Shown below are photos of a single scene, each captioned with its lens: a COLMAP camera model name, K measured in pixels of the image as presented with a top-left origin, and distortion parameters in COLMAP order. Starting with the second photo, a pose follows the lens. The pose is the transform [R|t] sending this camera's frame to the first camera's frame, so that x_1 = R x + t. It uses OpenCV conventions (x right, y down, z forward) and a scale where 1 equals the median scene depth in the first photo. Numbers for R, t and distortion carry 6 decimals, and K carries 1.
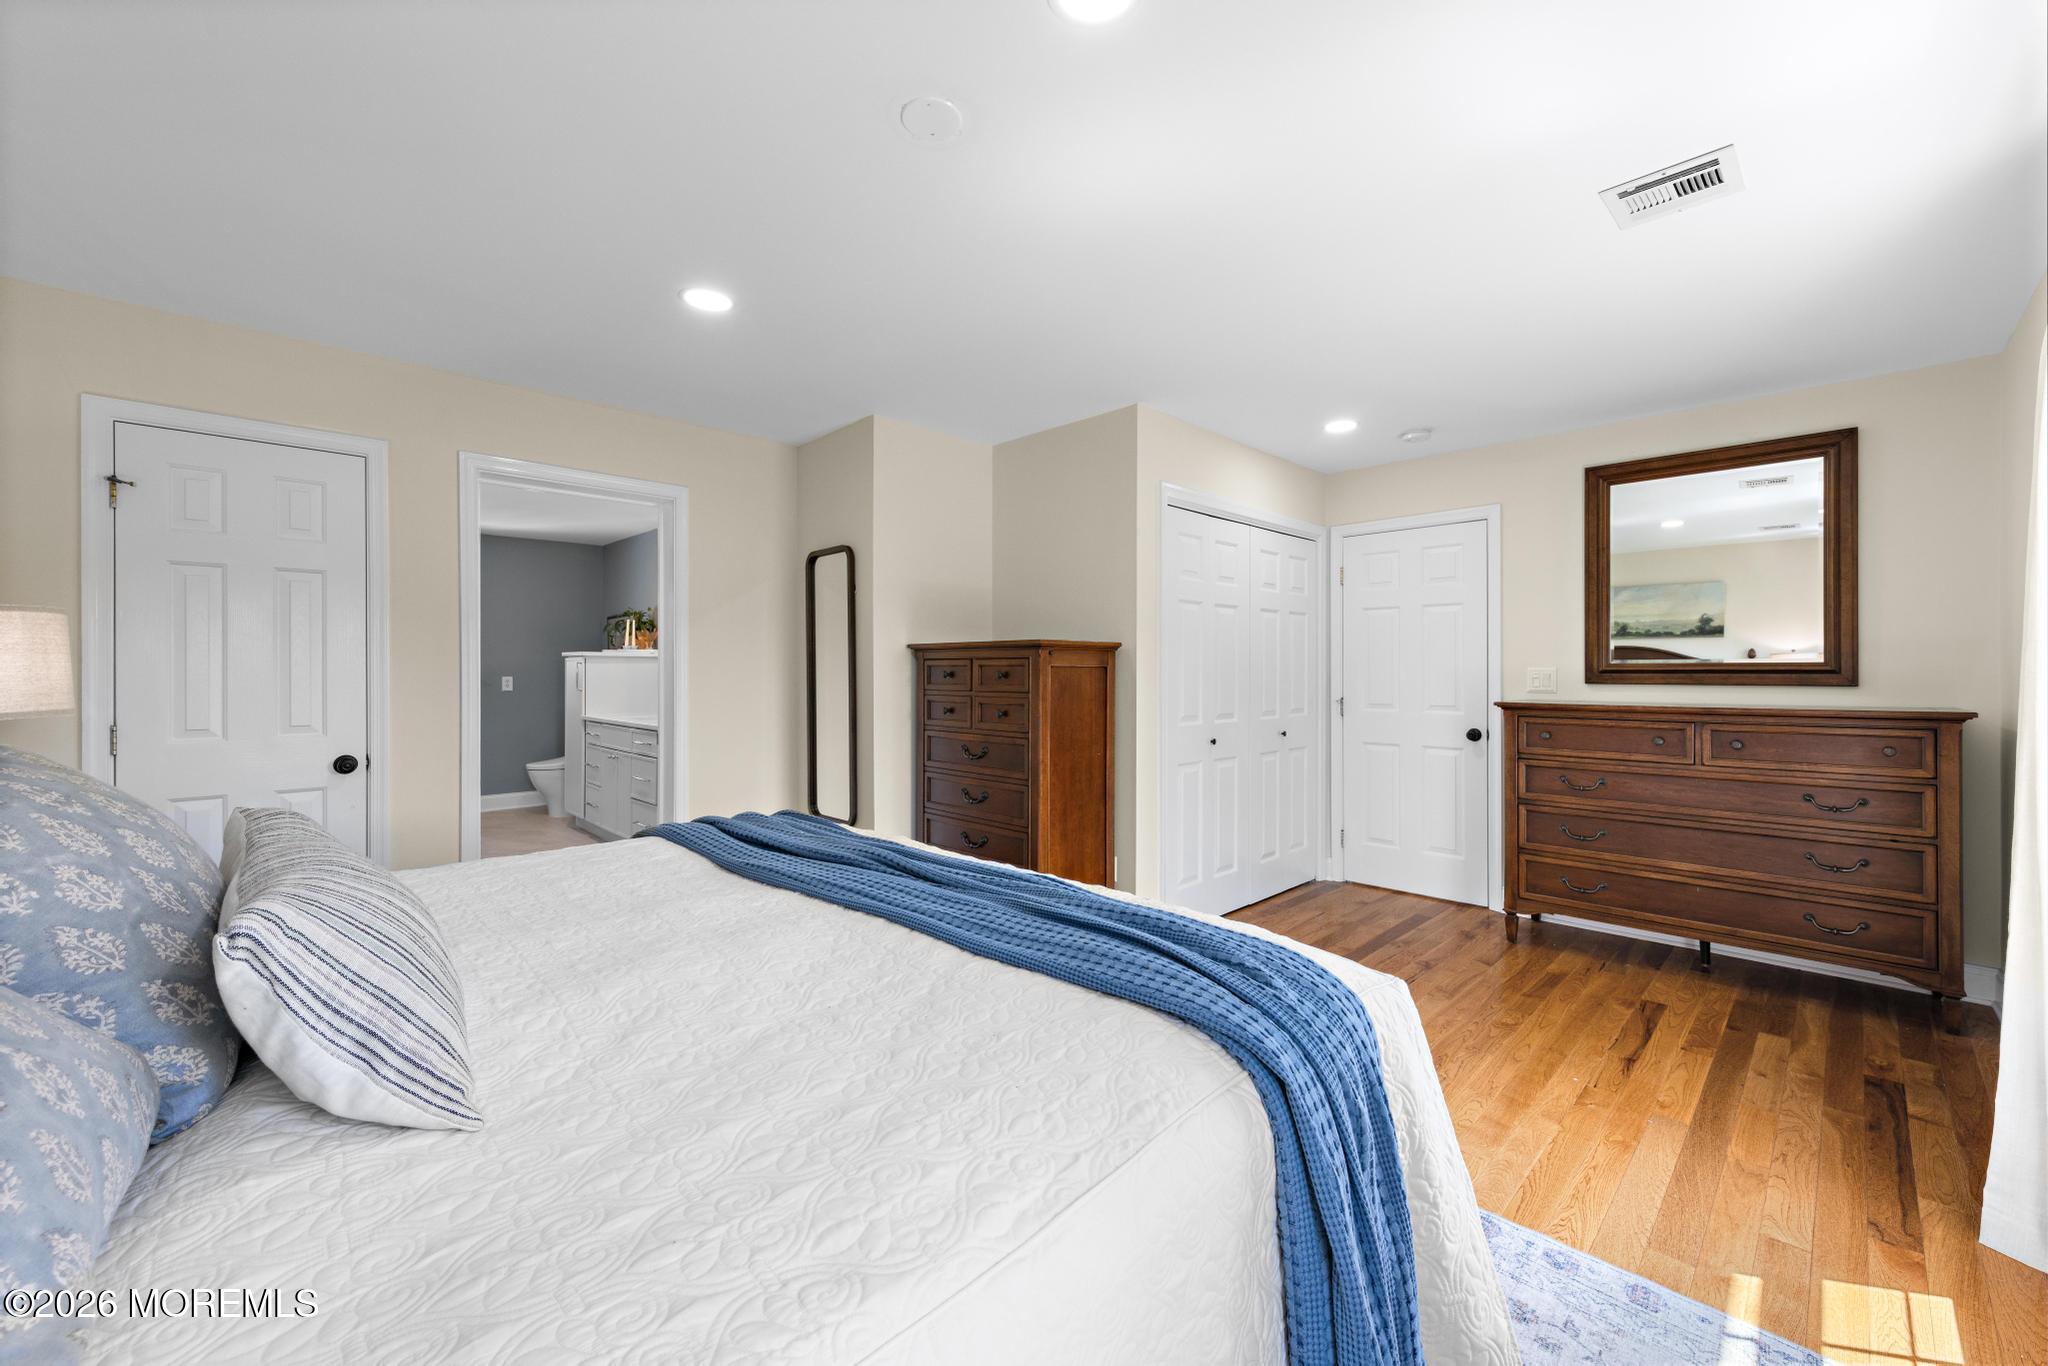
lens RADIAL K [[803.3, 0, 1018.5], [0, 803.3, 675.7], [0, 0, 1]] dist [0.003627, 0.000188]
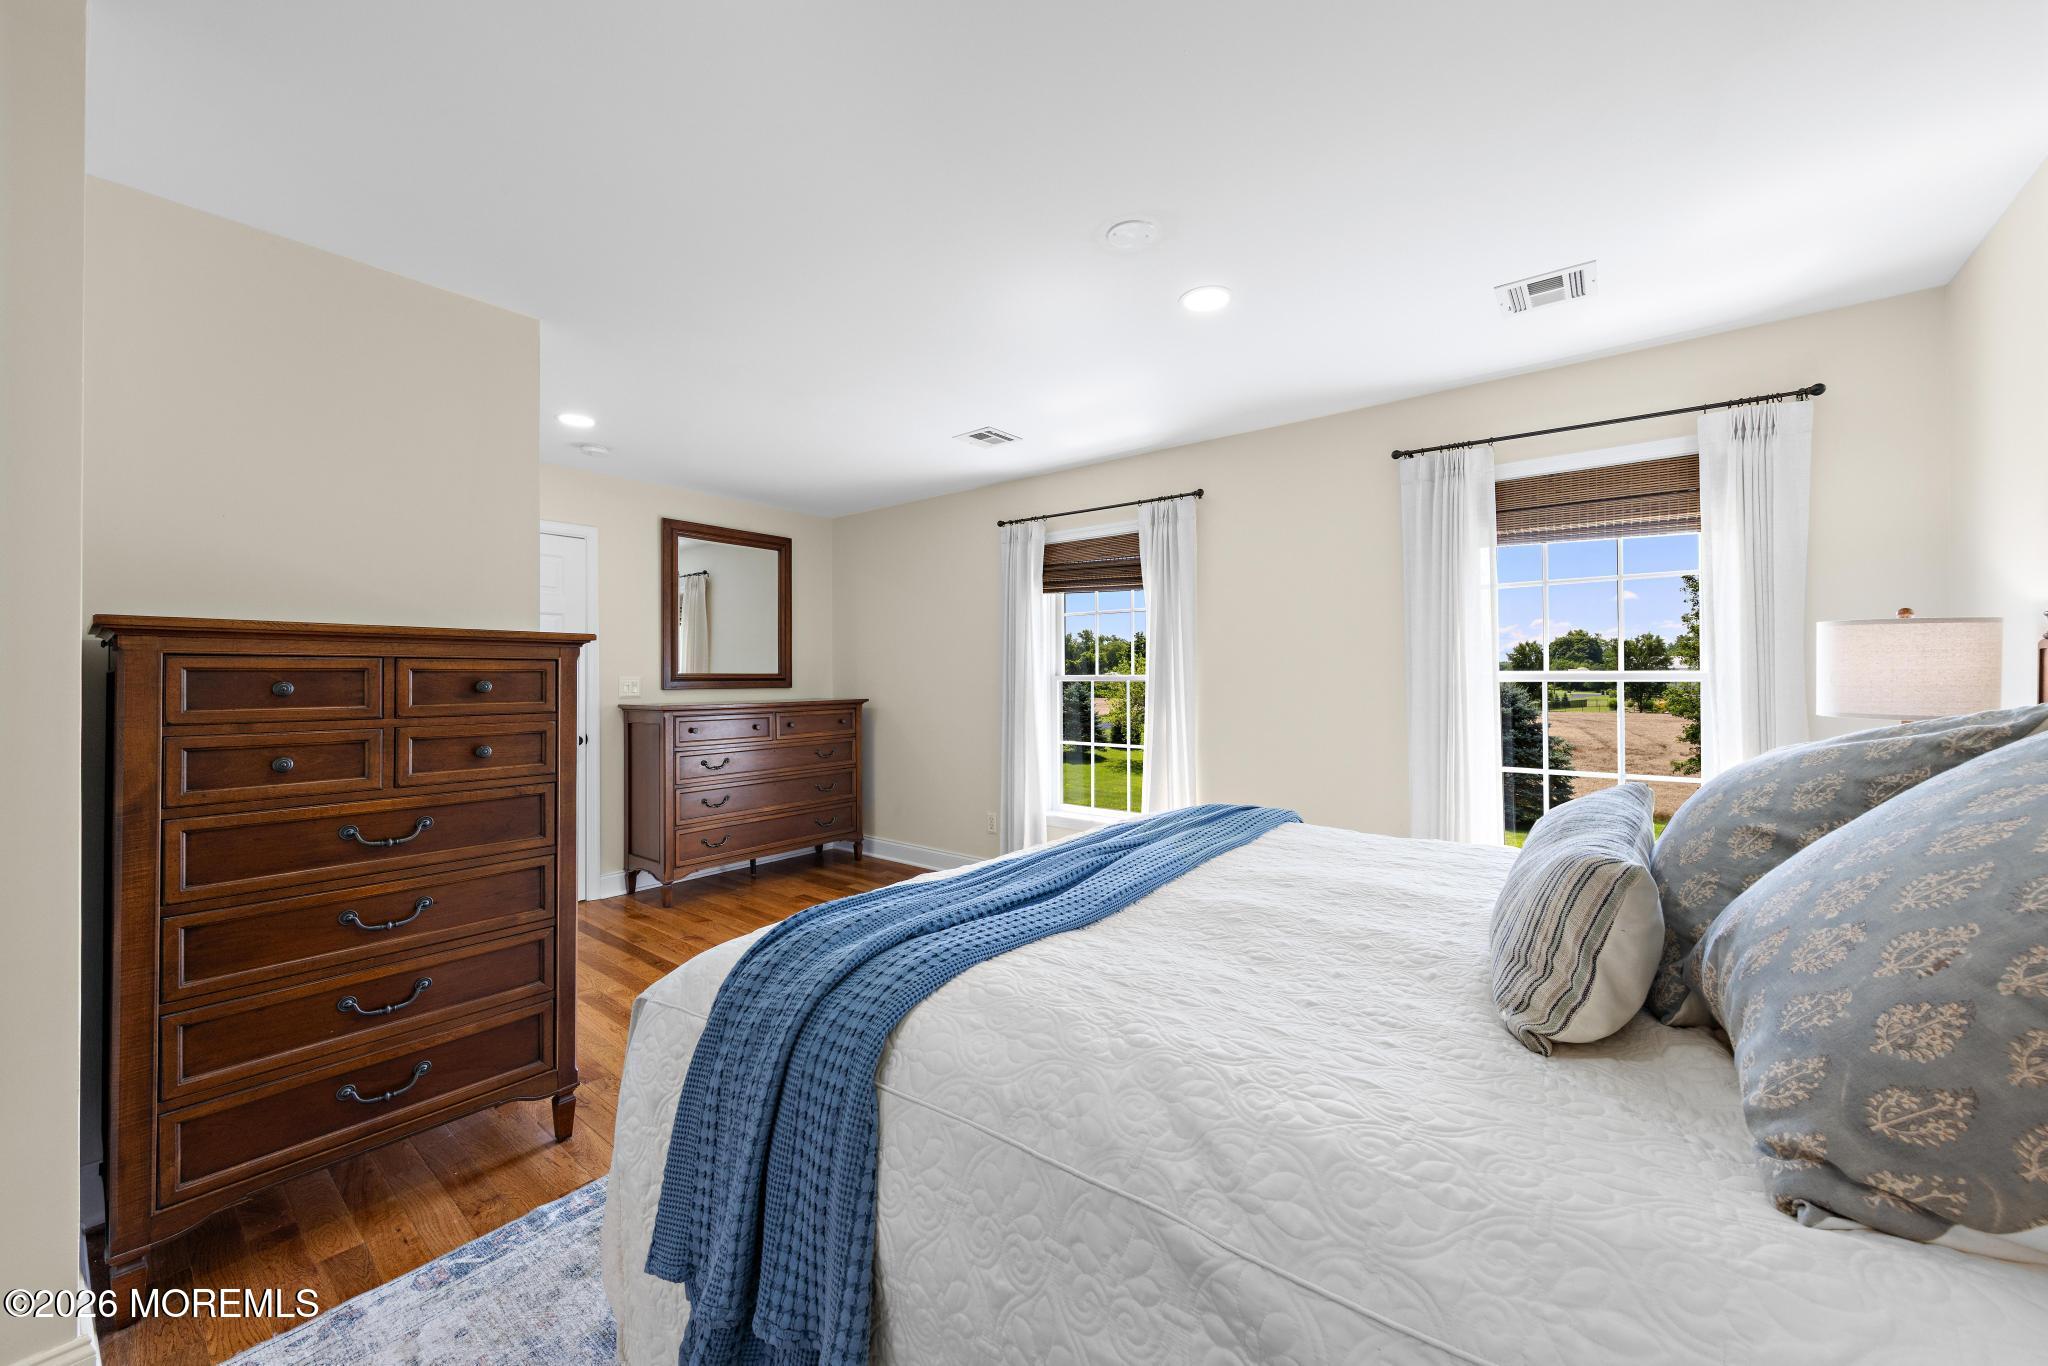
lens RADIAL K [[803.3, 0, 1014.1], [0, 803.3, 676.1], [0, 0, 1]] dist [0.003627, 0.000188]
pose [[-0.128922, 0.002773, 0.991651, -0.706073], [0.007808, 0.999968, -0.001782, -0.004816], [-0.991624, 0.007513, -0.128940, 0.720196]]
